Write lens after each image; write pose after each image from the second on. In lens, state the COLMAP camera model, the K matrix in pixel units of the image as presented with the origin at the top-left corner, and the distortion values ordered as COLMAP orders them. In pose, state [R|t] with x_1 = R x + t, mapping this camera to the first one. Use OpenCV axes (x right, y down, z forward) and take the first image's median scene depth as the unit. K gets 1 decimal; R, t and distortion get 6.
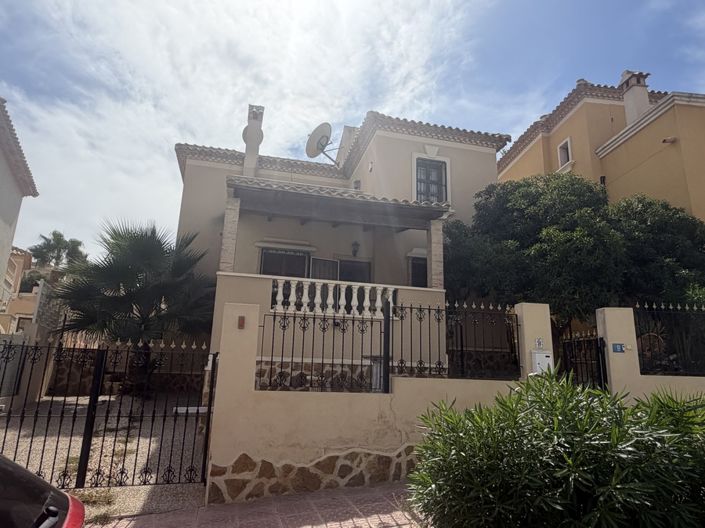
lens RADIAL K [[442.3, 0, 353.0], [0, 442.3, 279.8], [0, 0, 1]] dist [0.037067, -0.000156]
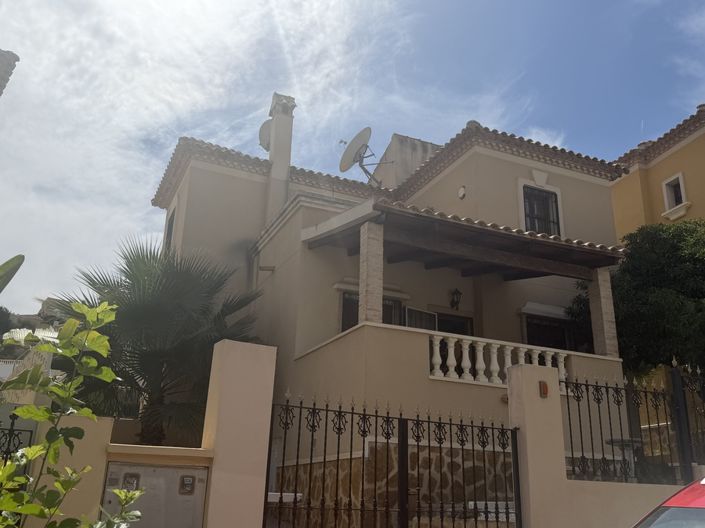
lens RADIAL K [[675.8, 0, 352.5], [0, 675.8, 264.0], [0, 0, 1]] dist [0.148946, -0.280292]
pose [[0.983468, 0.056477, 0.172050, -0.333848], [-0.034178, 0.990935, -0.129921, 0.021787], [-0.177828, 0.121893, 0.976483, -0.075936]]
